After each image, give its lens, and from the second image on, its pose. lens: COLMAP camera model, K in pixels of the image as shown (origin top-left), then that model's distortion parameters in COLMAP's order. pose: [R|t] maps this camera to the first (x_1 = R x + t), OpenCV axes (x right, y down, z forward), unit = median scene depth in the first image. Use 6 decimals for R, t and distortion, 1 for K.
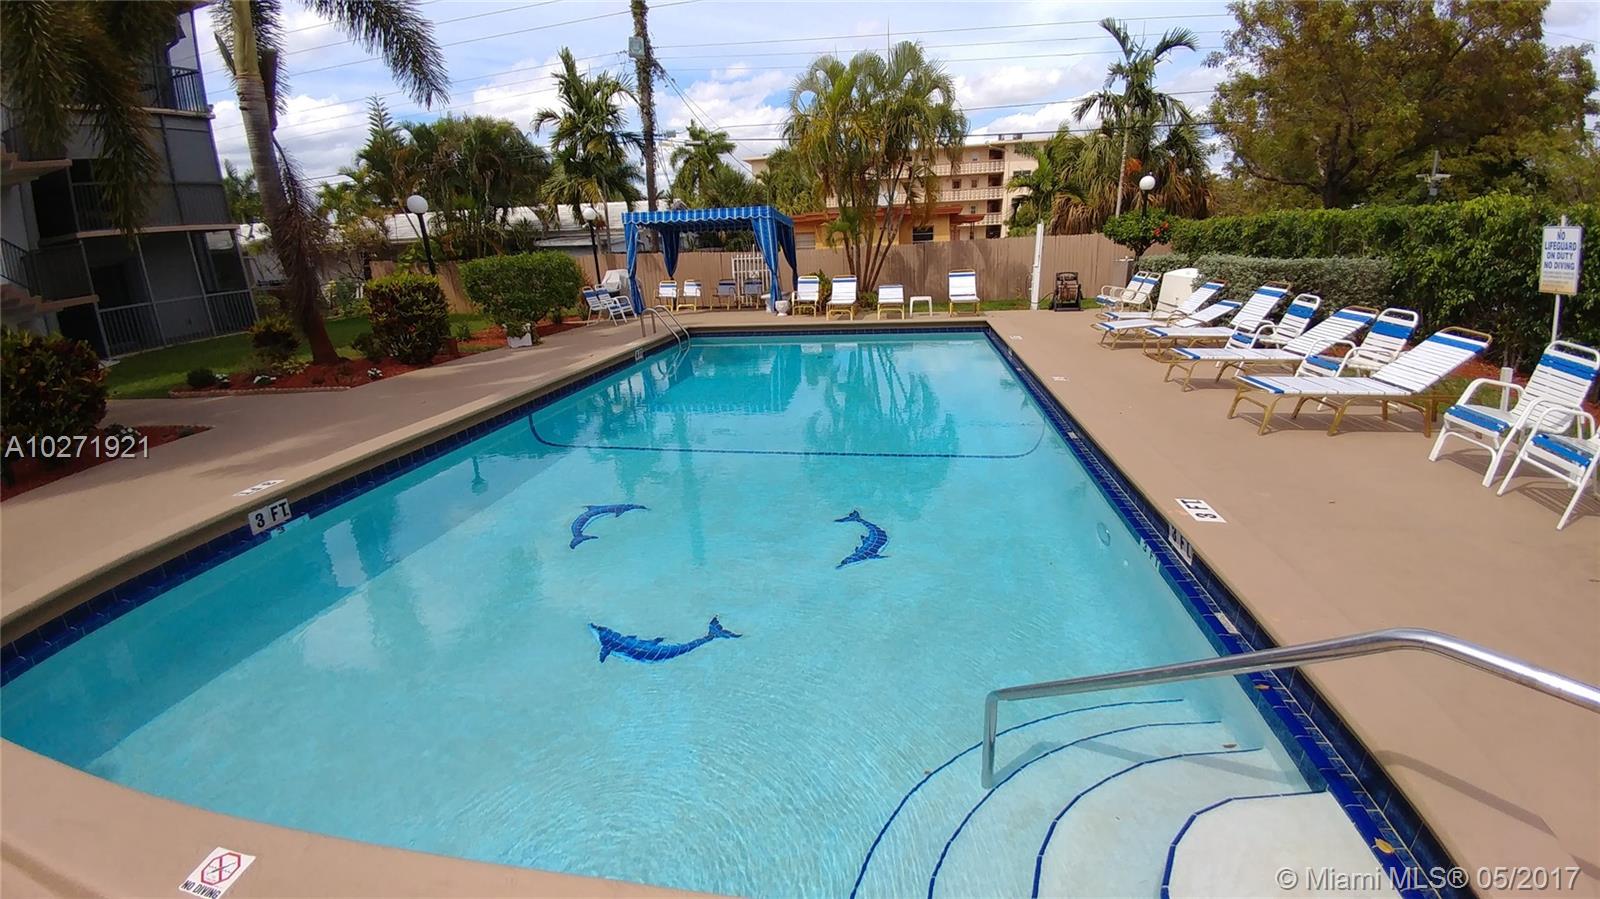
lens RADIAL K [[643.8, 0, 821.4], [0, 643.8, 455.8], [0, 0, 1]] dist [0.028734, -0.043421]
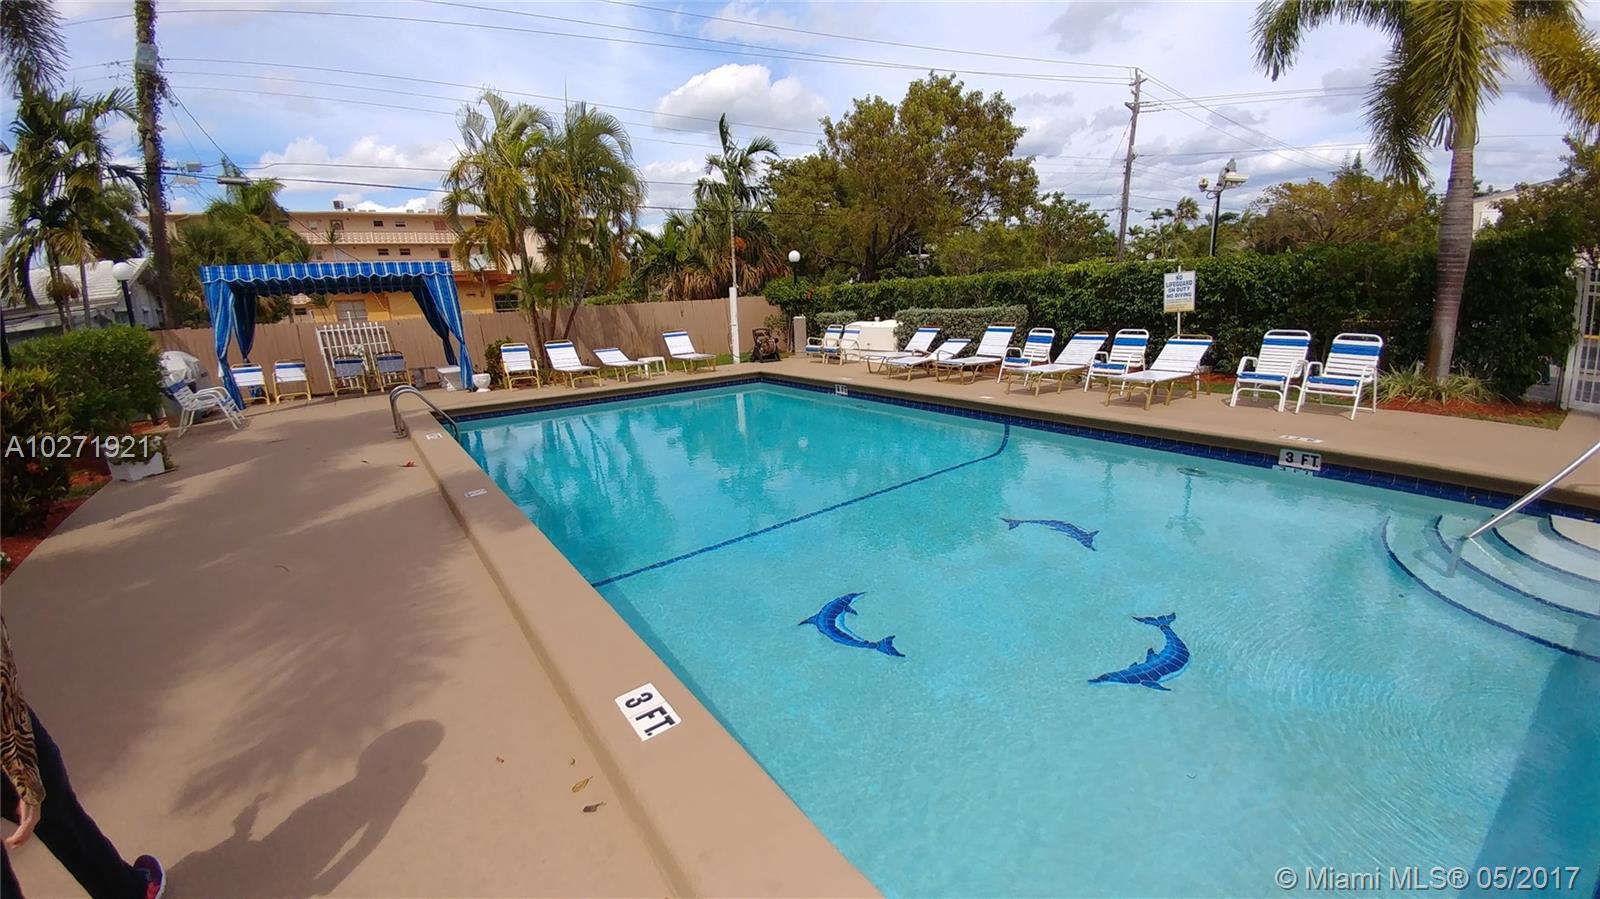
lens RADIAL K [[646.7, 0, 808.5], [0, 646.7, 446.0], [0, 0, 1]] dist [0.030105, -0.042363]
pose [[0.733593, -0.149746, 0.662886, -0.322661], [0.228922, 0.972866, -0.033569, -0.028144], [-0.639872, 0.176375, 0.747968, 0.133293]]
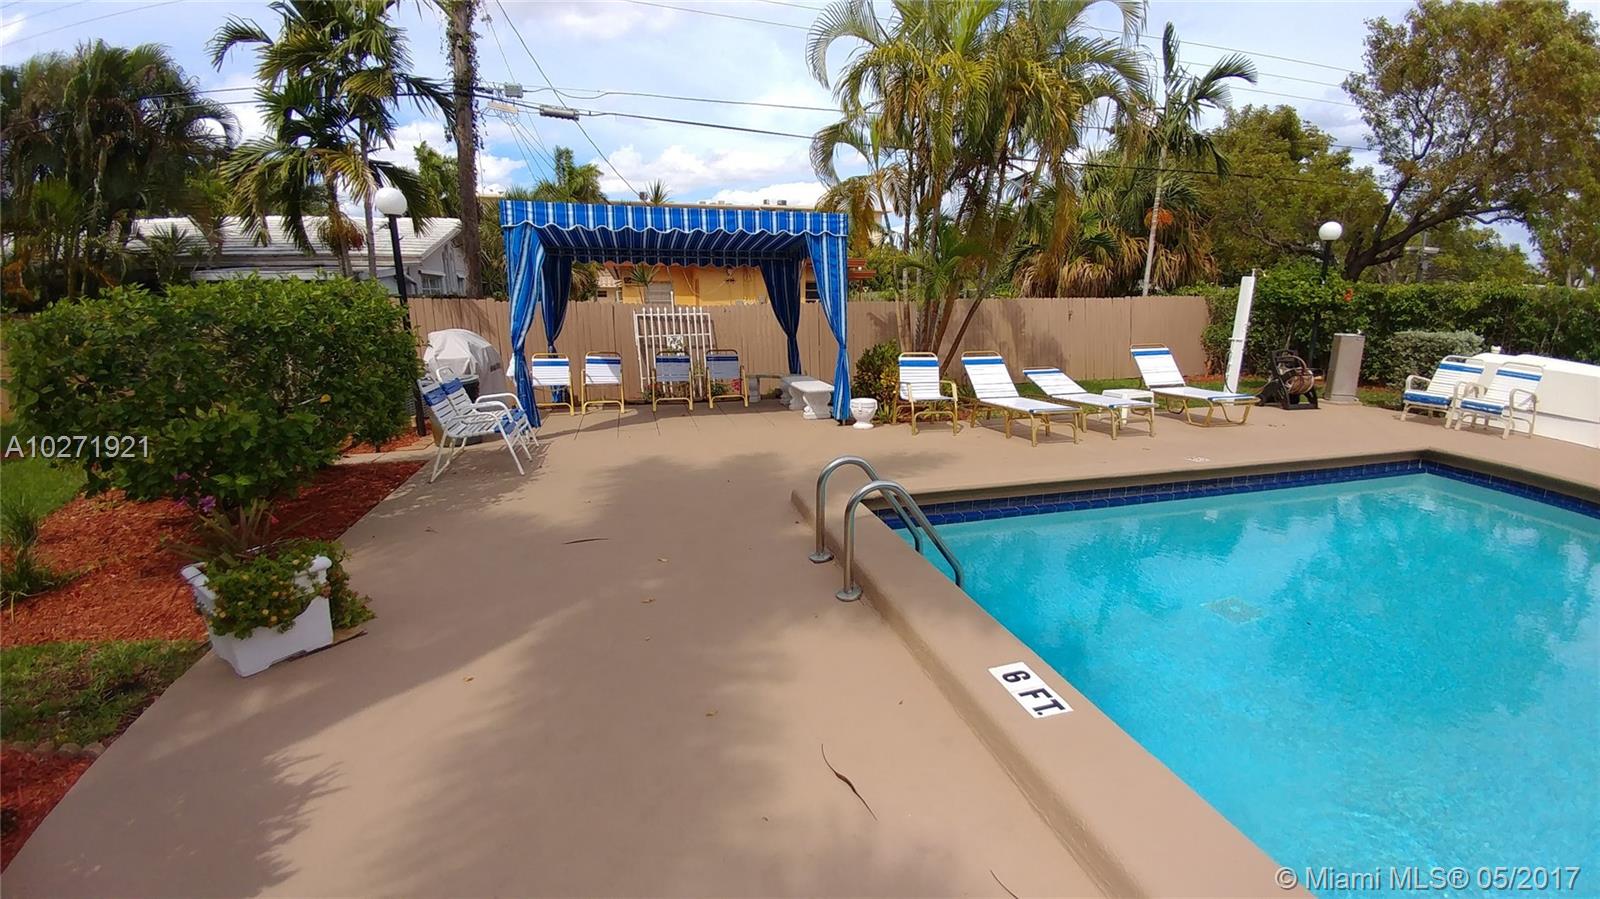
lens RADIAL K [[643.8, 0, 821.4], [0, 643.8, 455.8], [0, 0, 1]] dist [0.028734, -0.043421]
pose [[0.915920, -0.055895, 0.397450, -0.300798], [0.092119, 0.993096, -0.072623, -0.165884], [-0.390647, 0.103130, 0.914746, 0.567034]]
